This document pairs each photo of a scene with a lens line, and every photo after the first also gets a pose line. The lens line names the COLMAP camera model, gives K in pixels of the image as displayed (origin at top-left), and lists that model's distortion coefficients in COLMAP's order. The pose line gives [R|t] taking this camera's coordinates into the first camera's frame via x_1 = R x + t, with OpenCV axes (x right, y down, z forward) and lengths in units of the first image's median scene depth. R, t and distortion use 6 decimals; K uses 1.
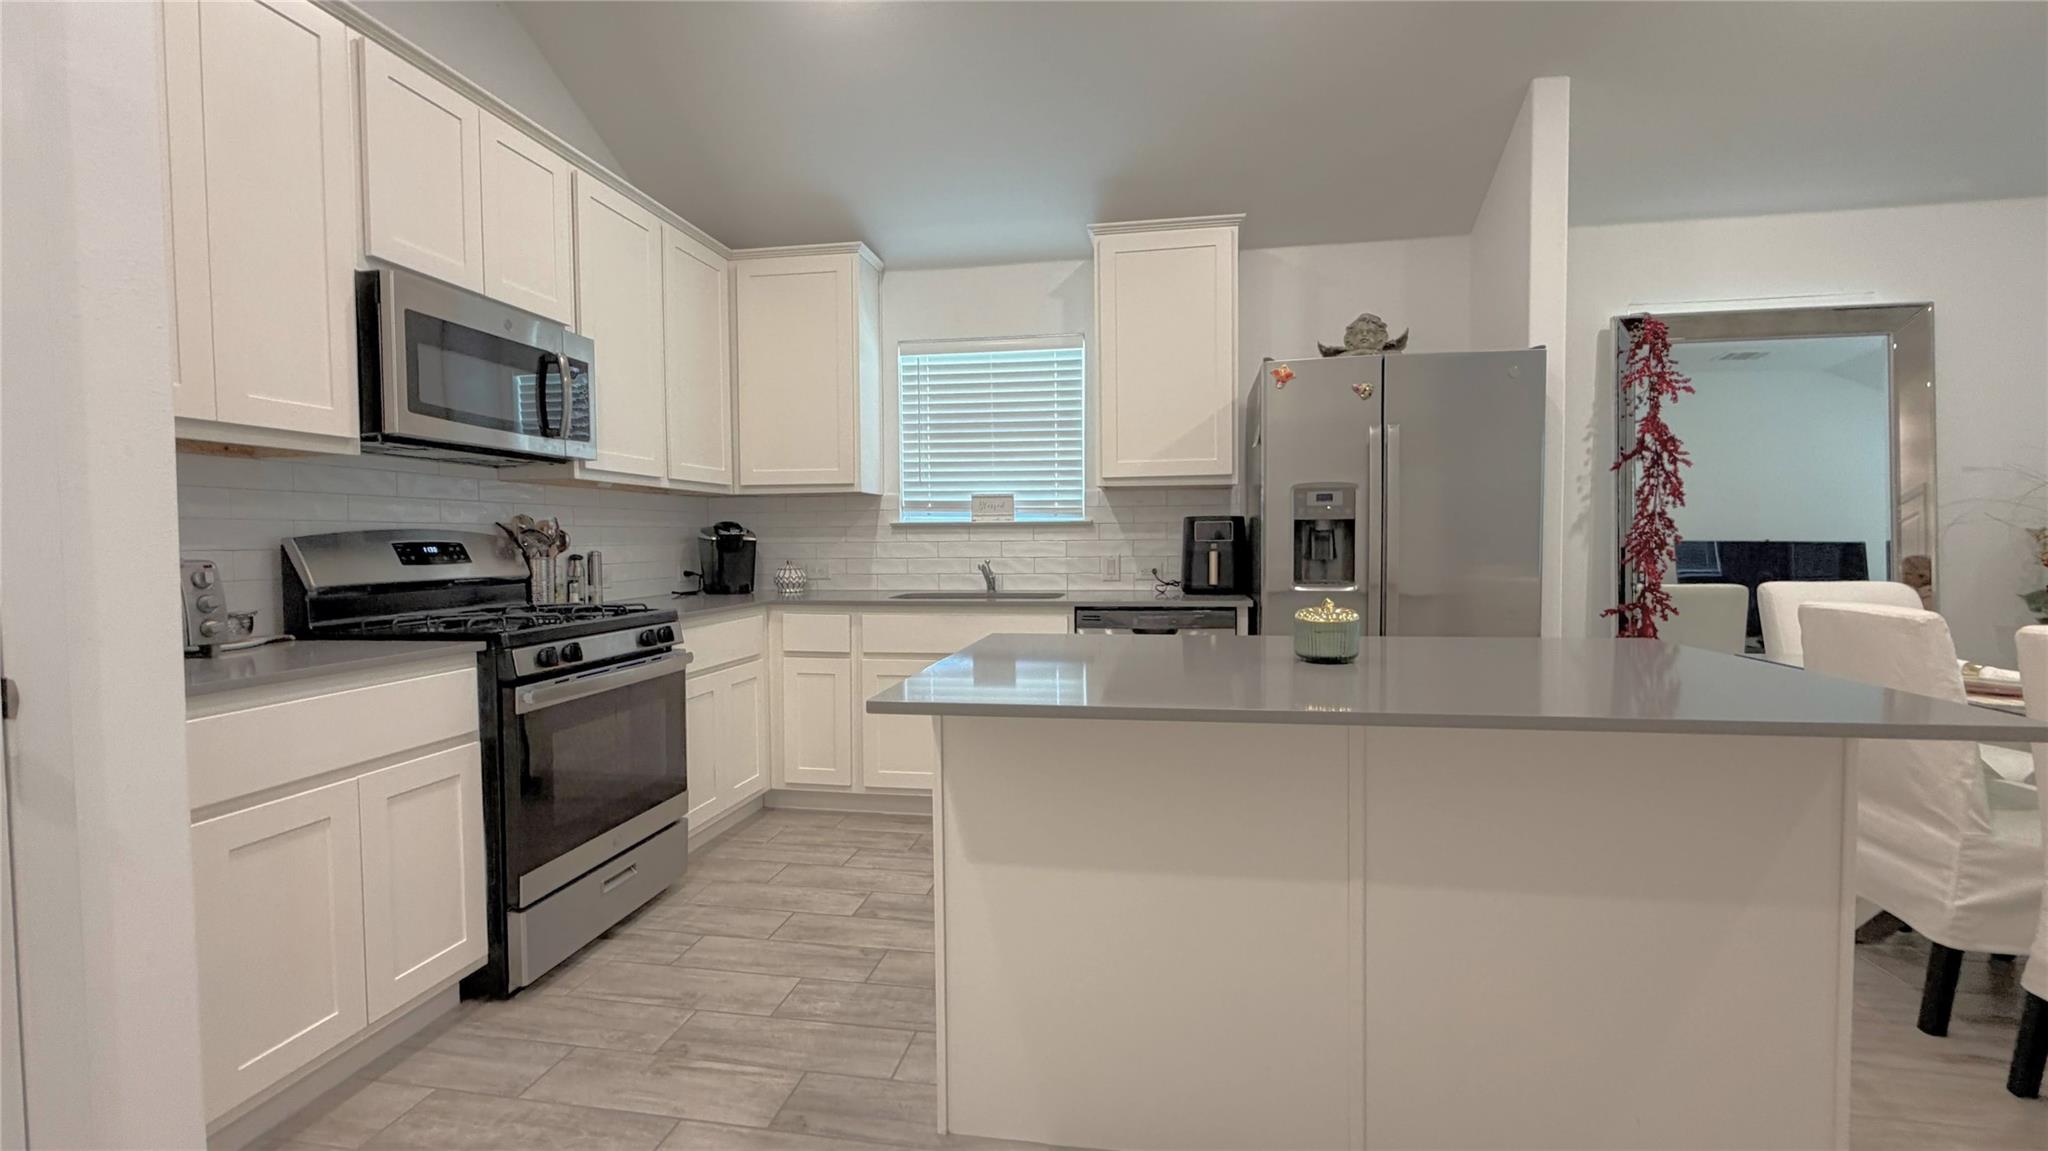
lens RADIAL K [[858.8, 0, 1024.0], [0, 858.8, 575.5], [0, 0, 1]] dist [-0.000621, -0.000139]
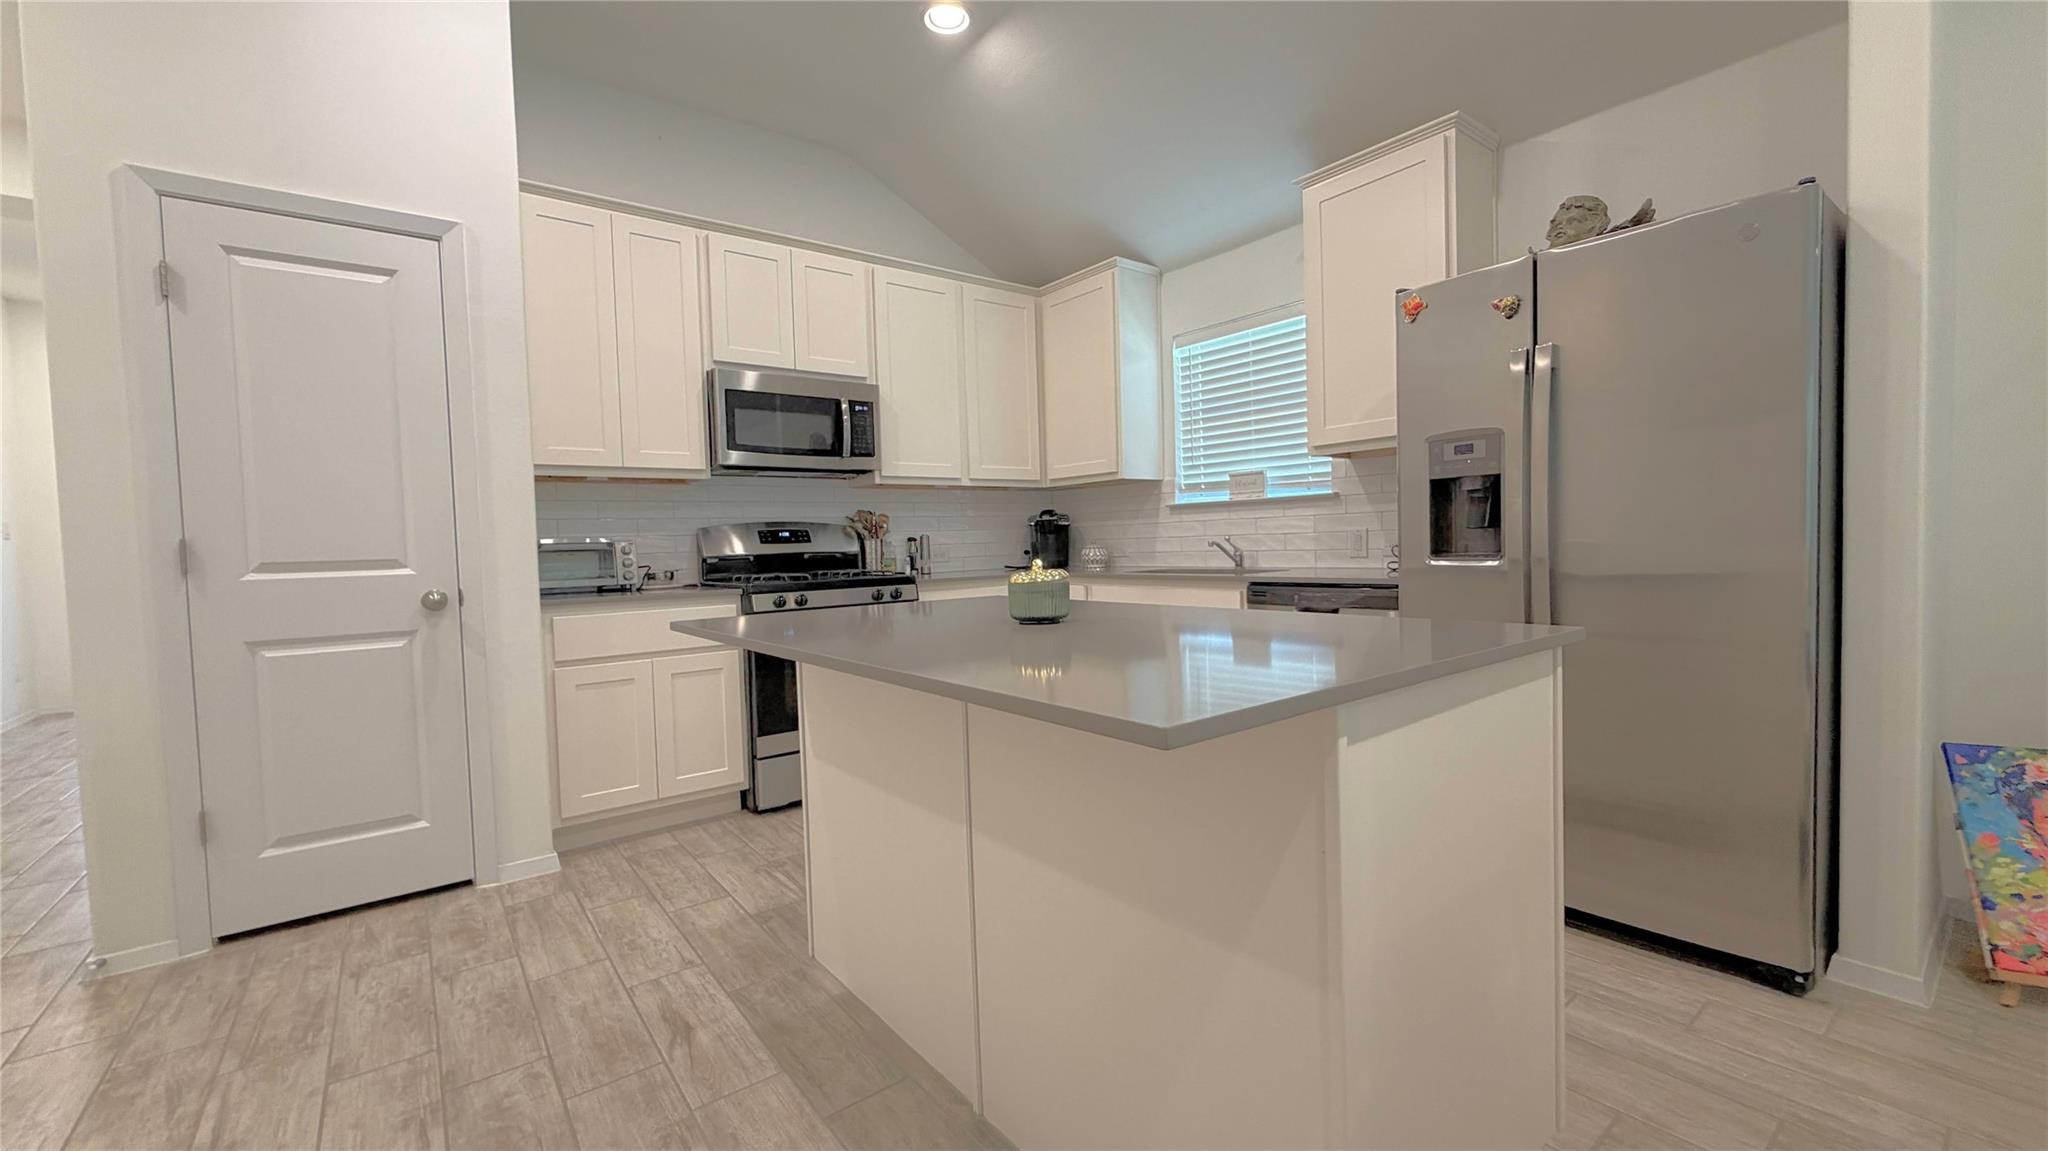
lens RADIAL K [[811.5, 0, 1024.0], [0, 811.5, 575.5], [0, 0, 1]] dist [-0.000558, -0.000113]
pose [[0.739461, 0.014531, -0.673043, 0.441160], [-0.004545, 0.999852, 0.016593, 0.013213], [0.673184, -0.009210, 0.739417, 0.126646]]
